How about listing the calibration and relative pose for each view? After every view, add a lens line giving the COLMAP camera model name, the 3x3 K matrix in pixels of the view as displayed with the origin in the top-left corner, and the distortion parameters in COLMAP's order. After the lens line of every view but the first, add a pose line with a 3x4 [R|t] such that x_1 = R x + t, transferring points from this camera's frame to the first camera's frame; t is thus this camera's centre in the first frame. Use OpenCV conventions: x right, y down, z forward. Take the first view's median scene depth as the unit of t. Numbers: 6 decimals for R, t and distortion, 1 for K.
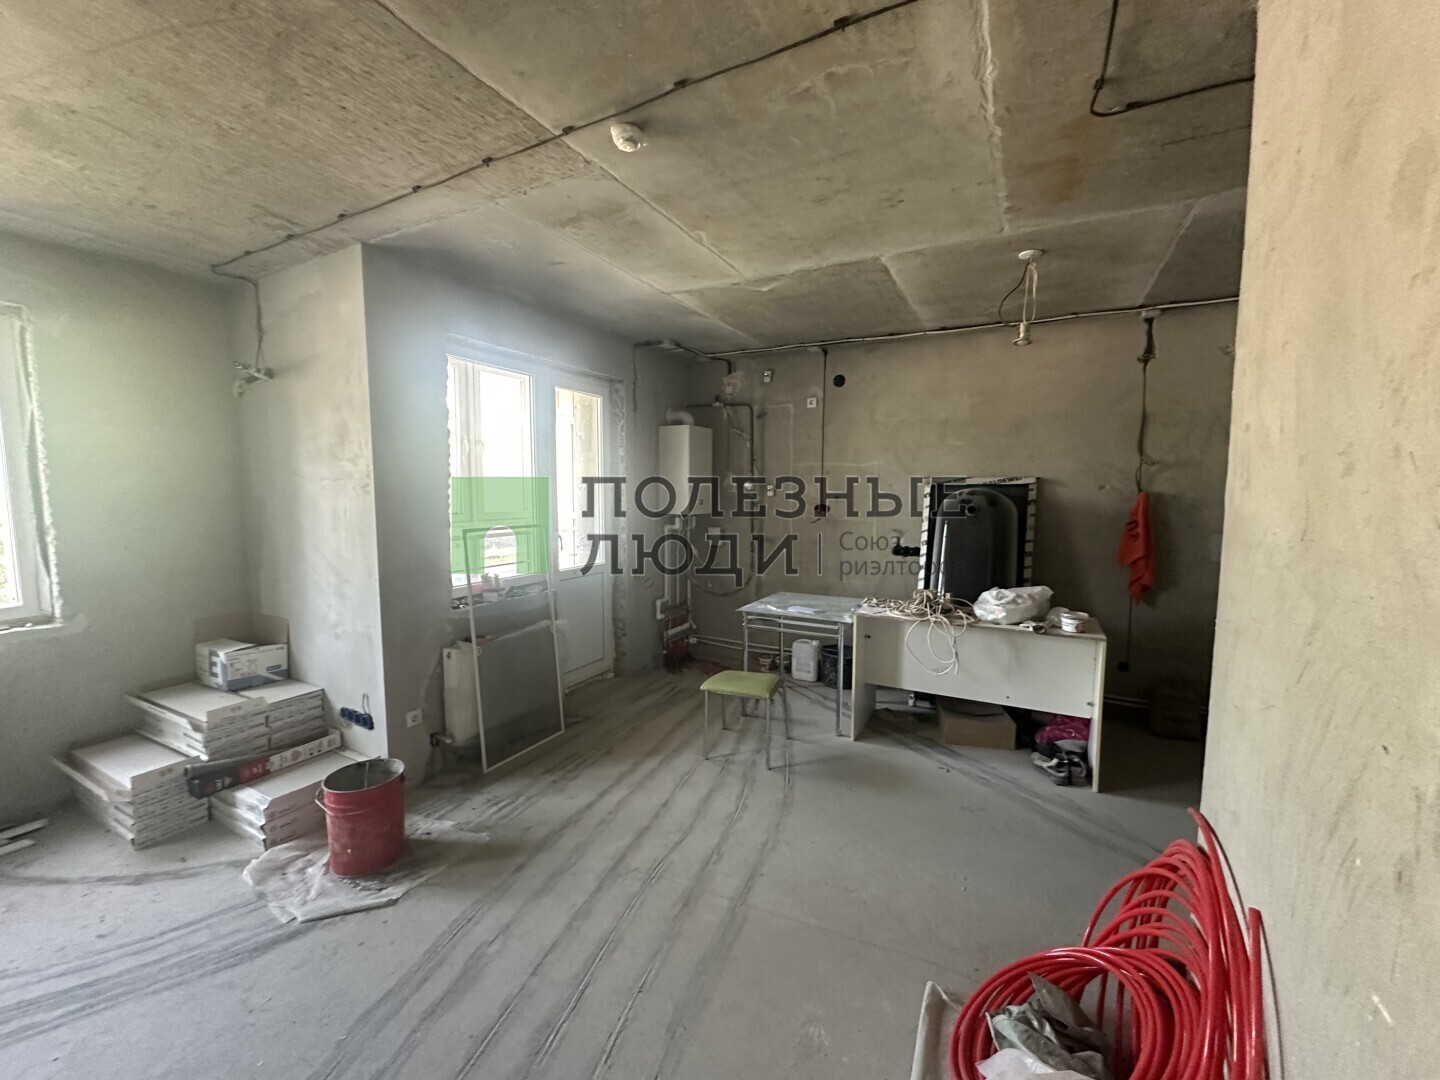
lens RADIAL K [[570.9, 0, 718.2], [0, 570.9, 541.9], [0, 0, 1]] dist [-0.000954, -0.000010]
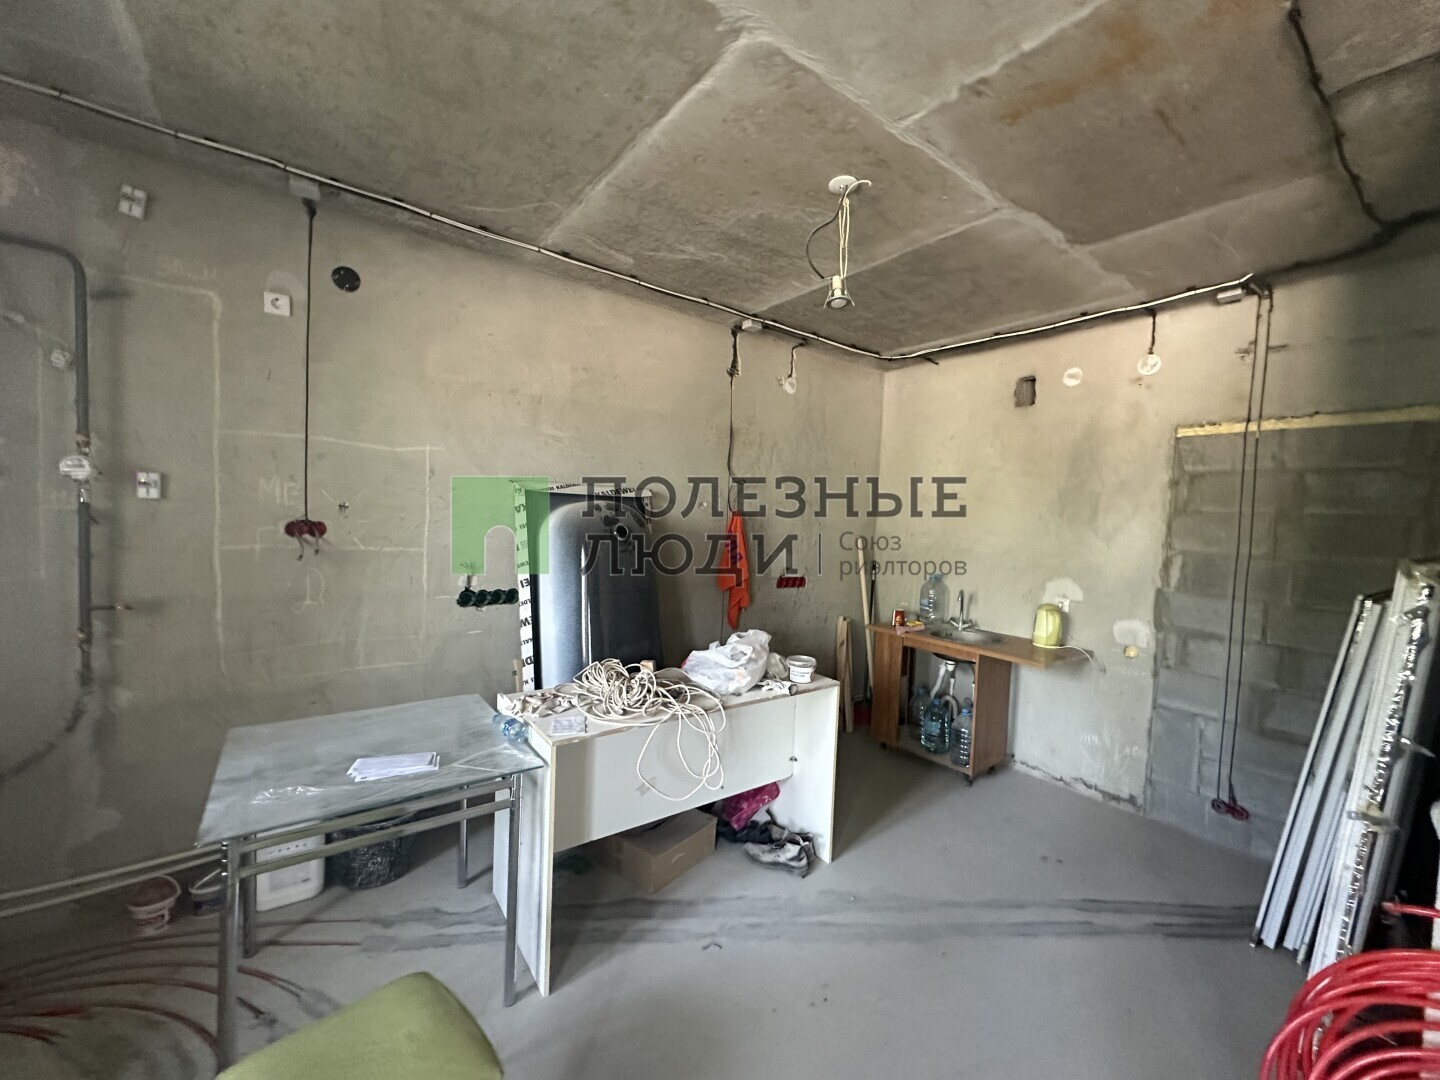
lens RADIAL K [[570.9, 0, 721.0], [0, 570.9, 540.0], [0, 0, 1]] dist [-0.000954, -0.000010]
pose [[0.433391, -0.026873, 0.900805, -0.117702], [0.046281, 0.998900, 0.007533, -0.041490], [-0.900017, 0.038425, 0.434158, 0.533390]]
